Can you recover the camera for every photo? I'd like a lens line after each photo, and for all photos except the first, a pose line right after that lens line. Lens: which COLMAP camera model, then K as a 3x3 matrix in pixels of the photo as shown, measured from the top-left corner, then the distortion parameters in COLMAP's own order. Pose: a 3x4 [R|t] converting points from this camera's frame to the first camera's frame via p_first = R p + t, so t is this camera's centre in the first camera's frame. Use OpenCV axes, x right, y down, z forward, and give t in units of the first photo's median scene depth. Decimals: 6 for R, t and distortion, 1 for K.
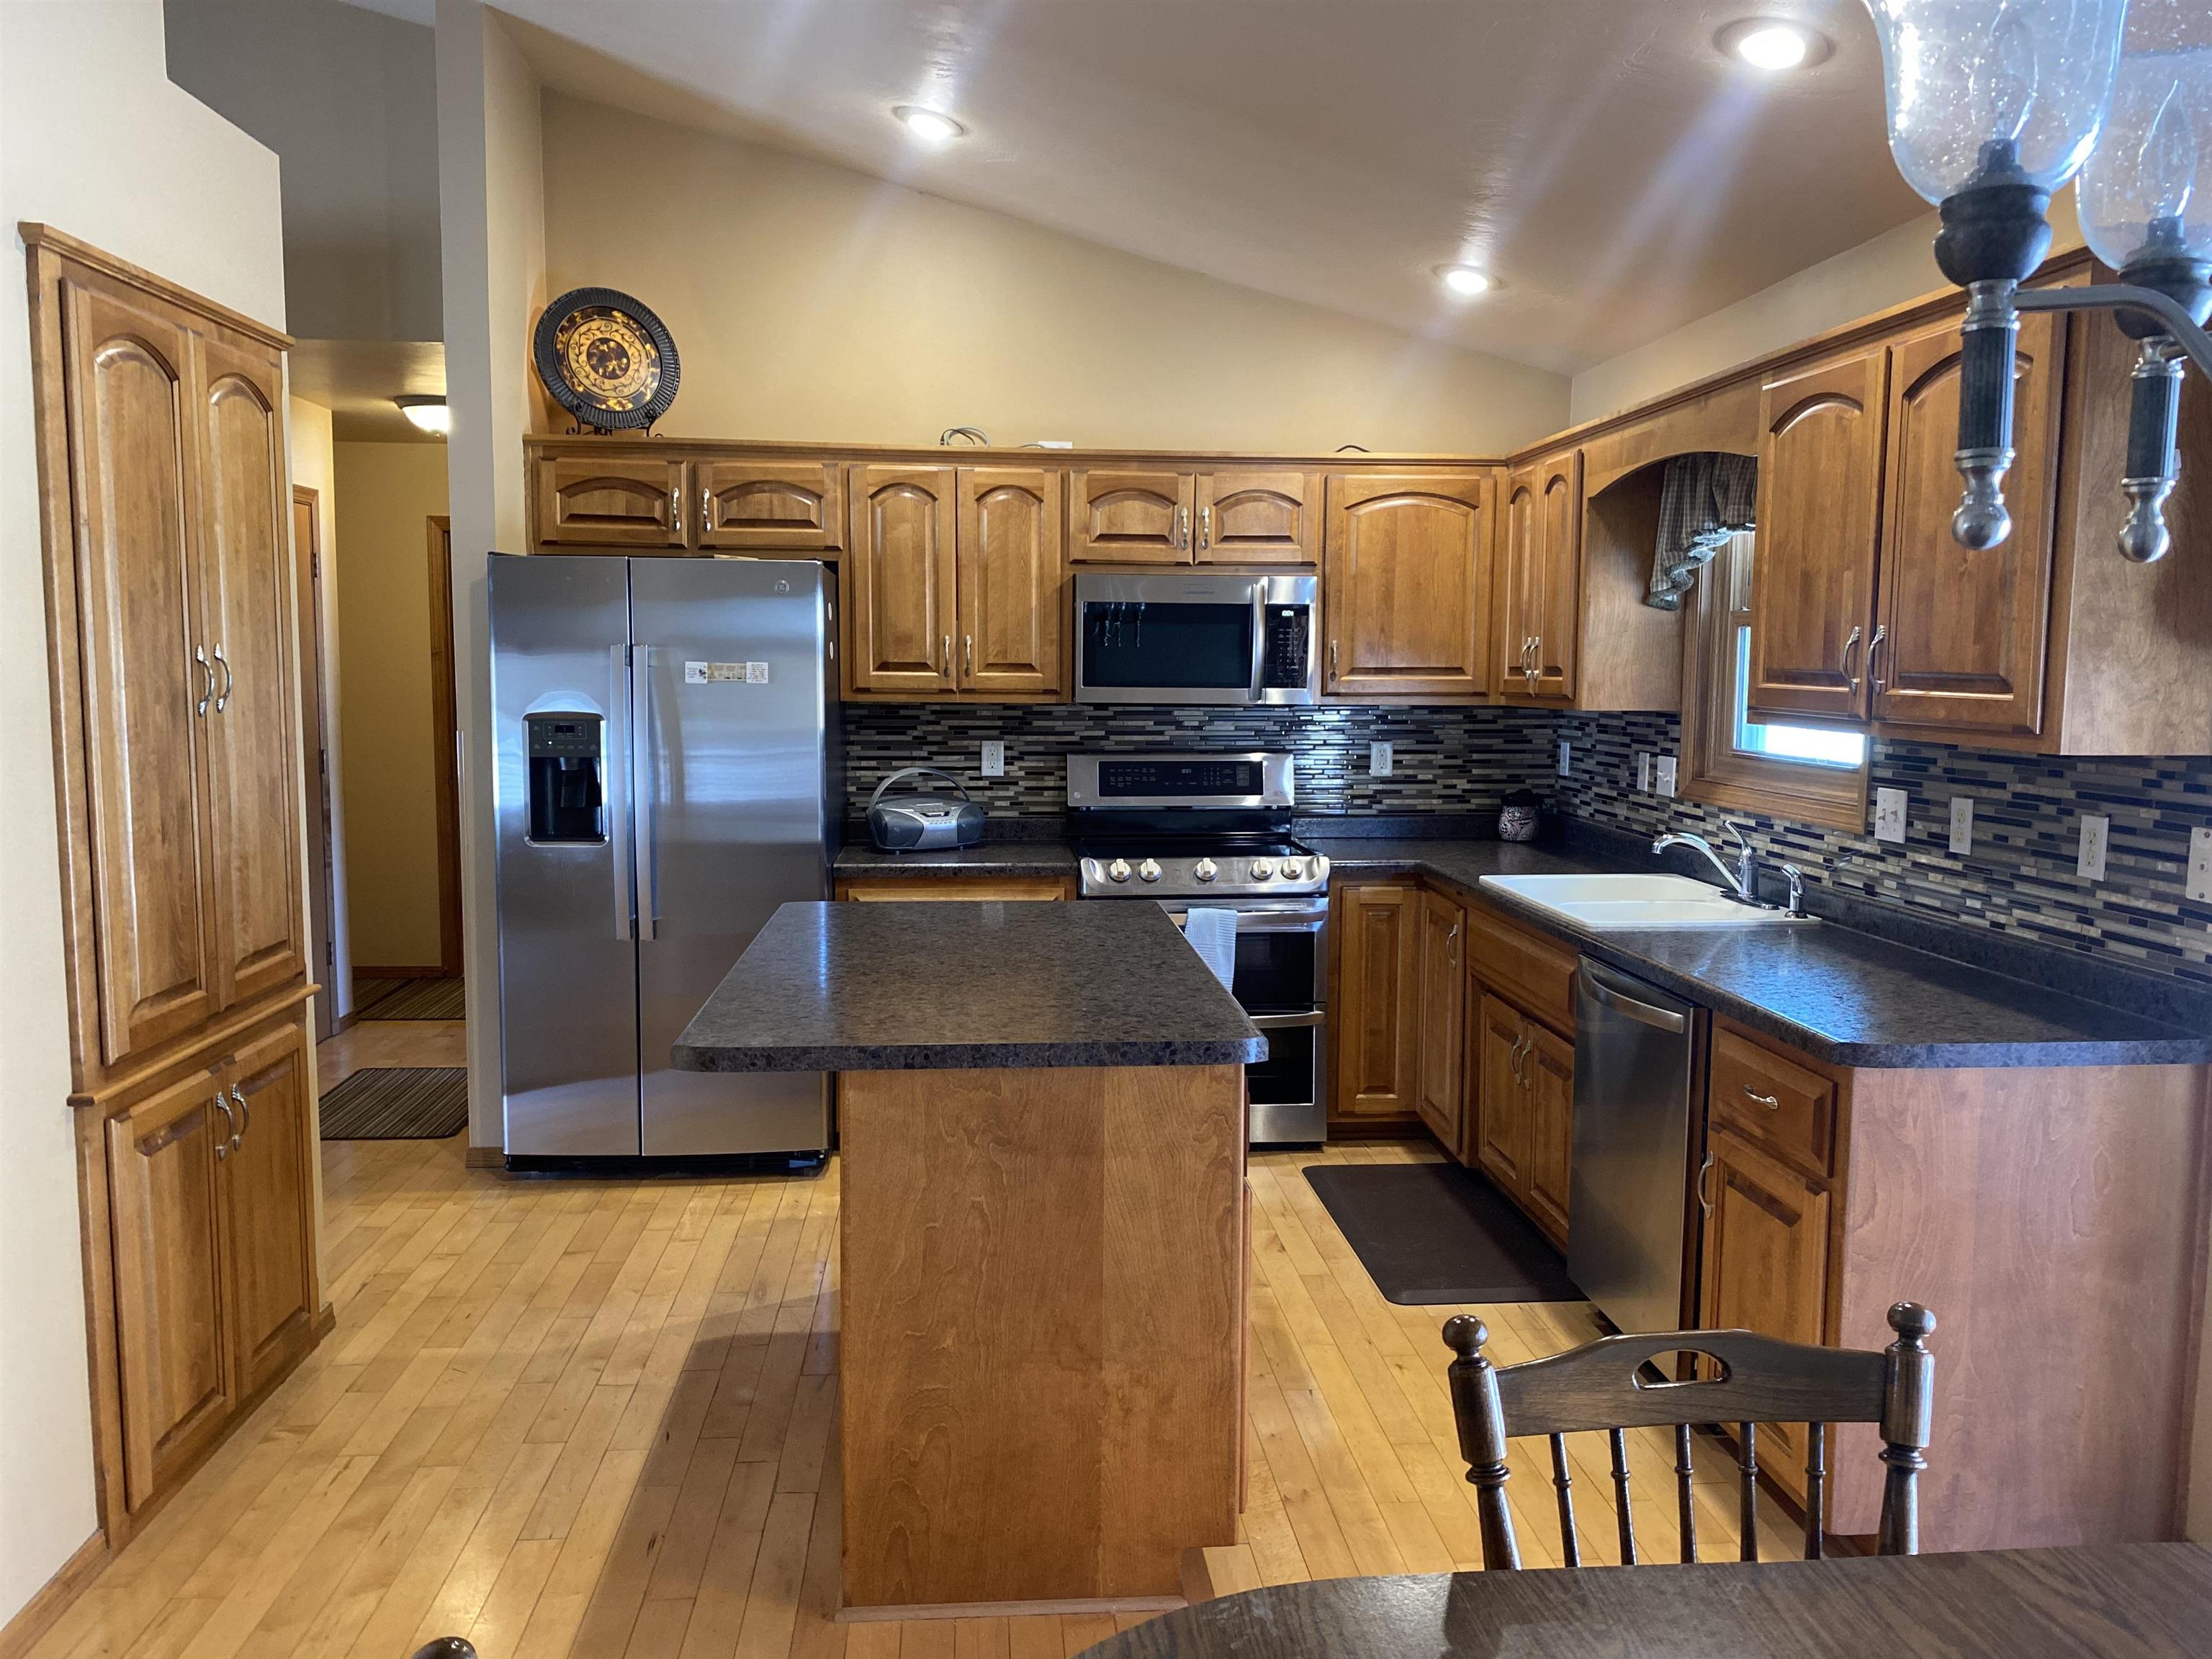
lens RADIAL K [[1694.4, 0, 1123.7], [0, 1694.4, 833.0], [0, 0, 1]] dist [0.075296, -0.091243]
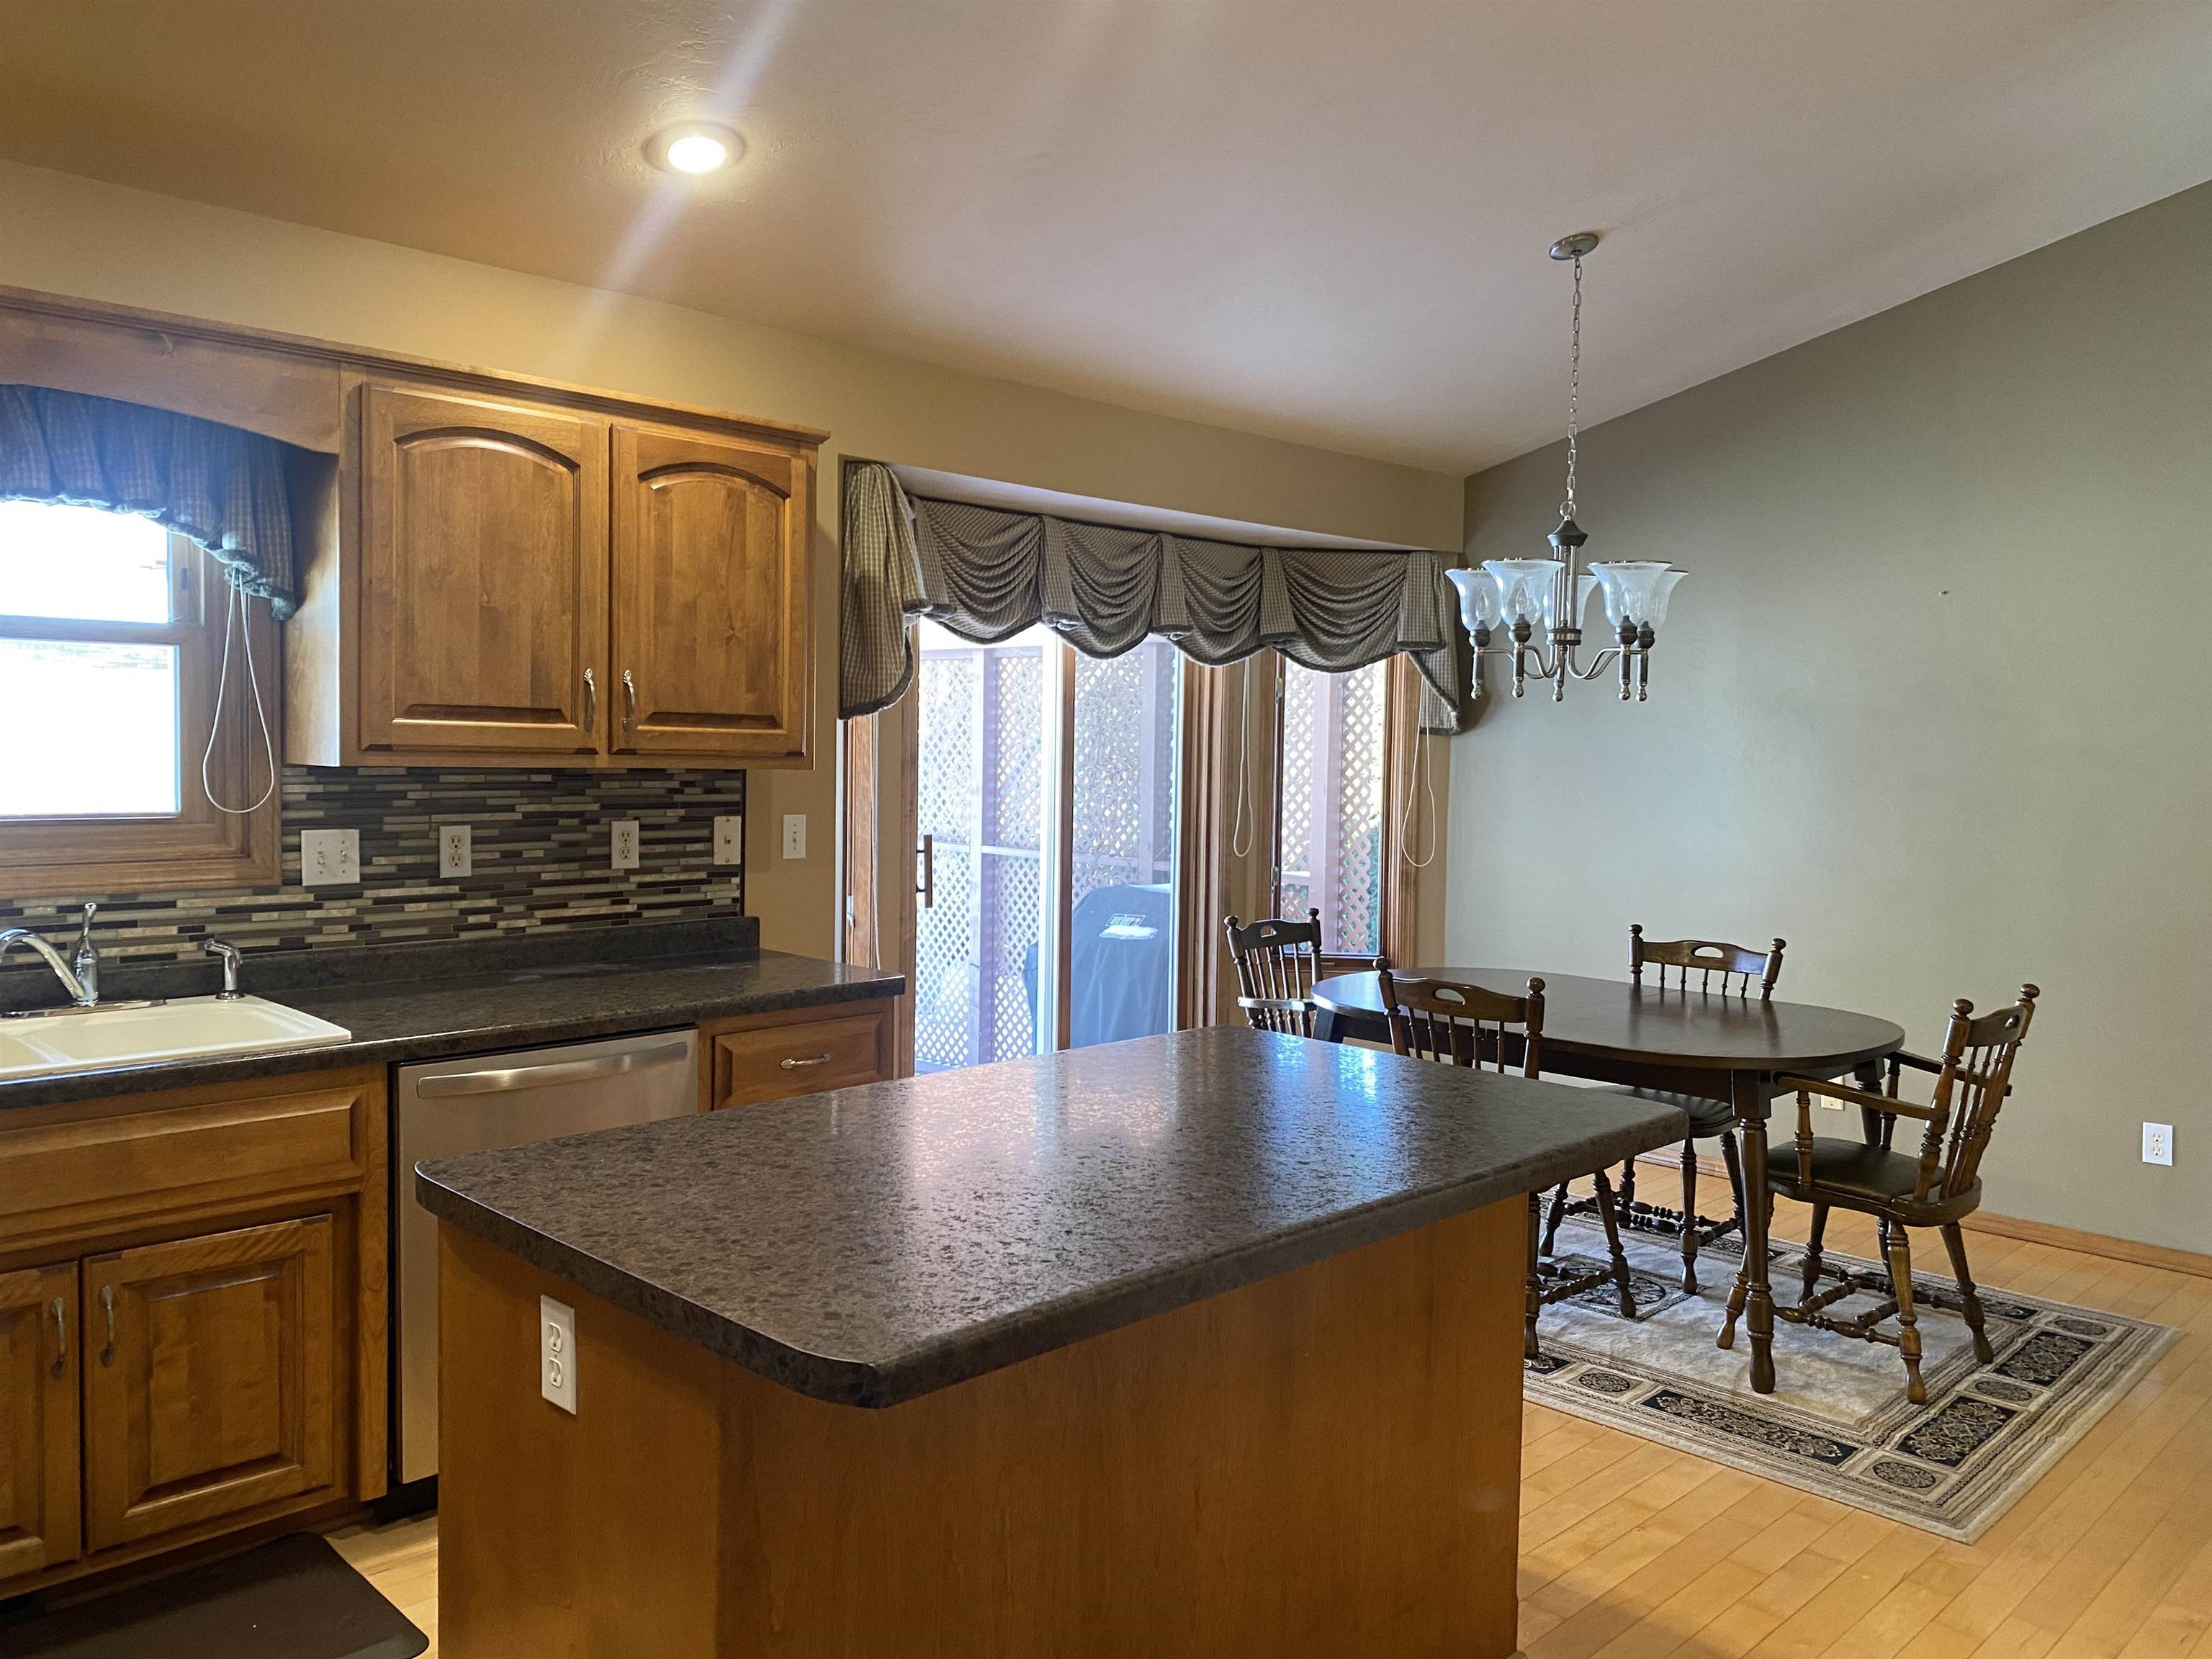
lens RADIAL K [[1694.4, 0, 1104.7], [0, 1694.4, 829.6], [0, 0, 1]] dist [0.075296, -0.091243]
pose [[-0.649427, -0.059092, 0.758124, -0.505570], [0.055855, 0.990576, 0.125056, -0.111345], [-0.758370, 0.123560, -0.640007, 1.191098]]
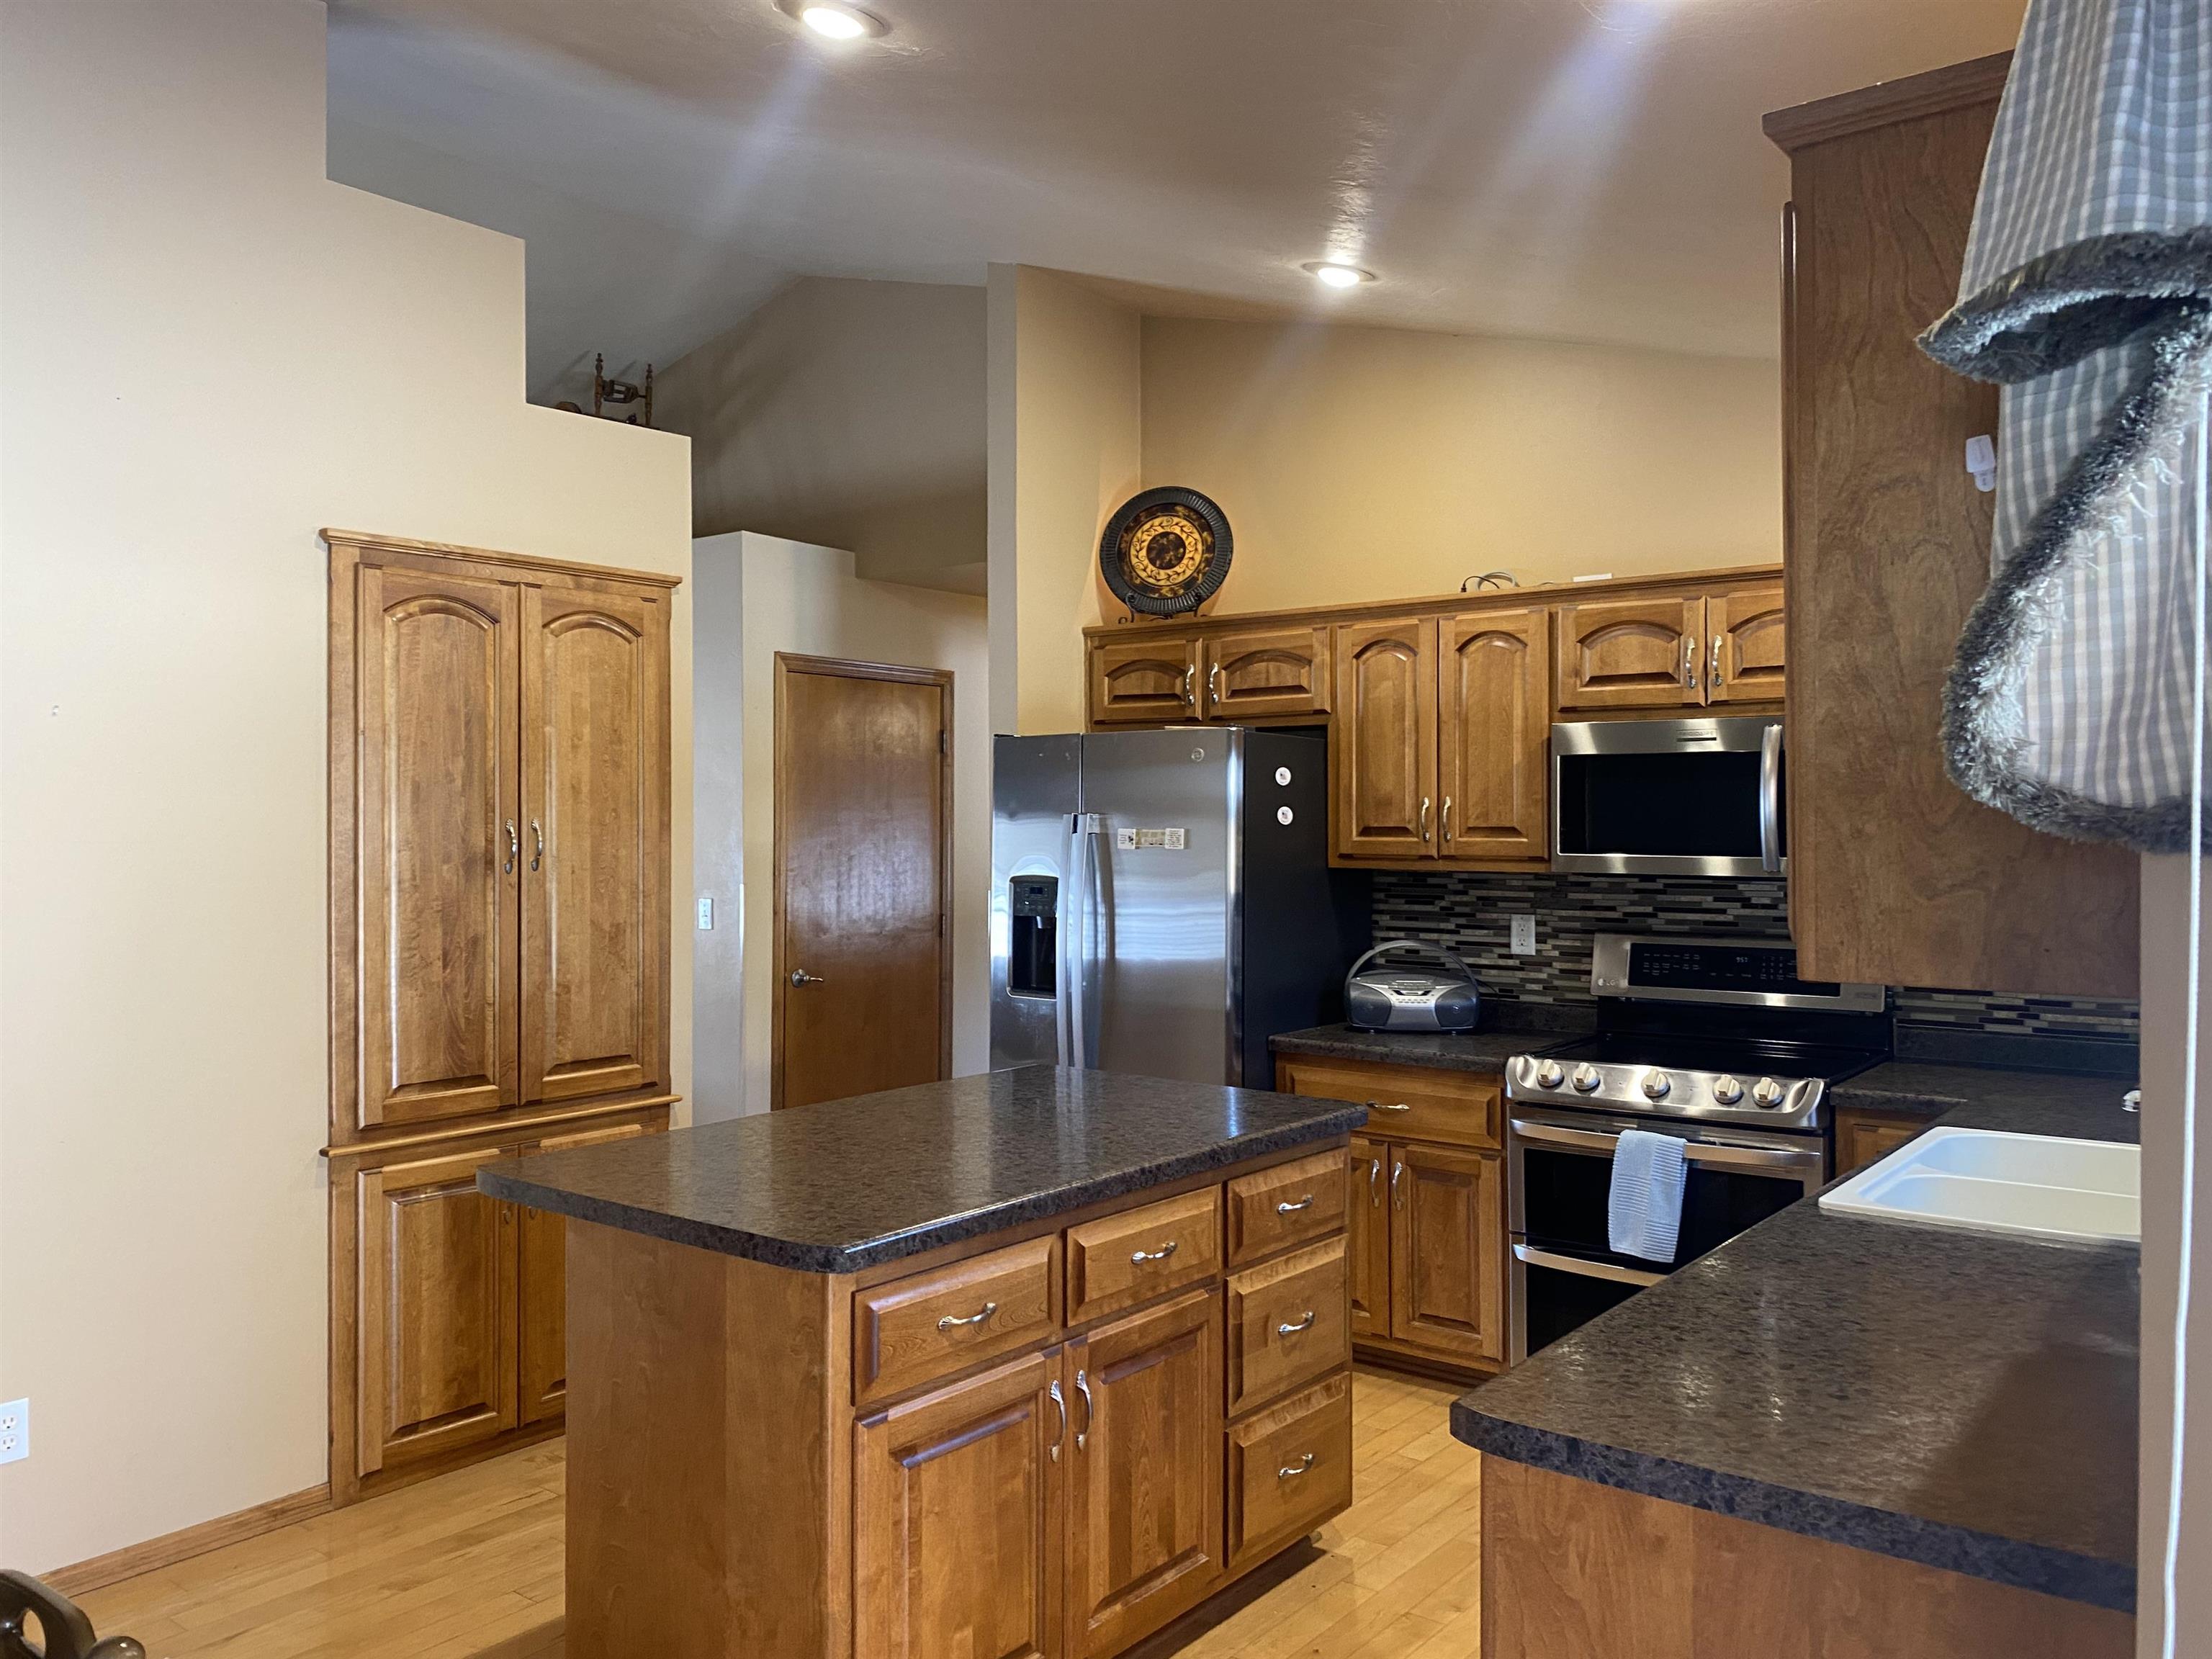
lens RADIAL K [[1694.4, 0, 1095.3], [0, 1694.4, 821.9], [0, 0, 1]] dist [0.075296, -0.091243]
pose [[0.720514, -0.008238, -0.693392, 0.523979], [-0.063951, 0.994879, -0.078273, -0.025660], [0.690485, 0.100740, 0.716297, 0.281592]]
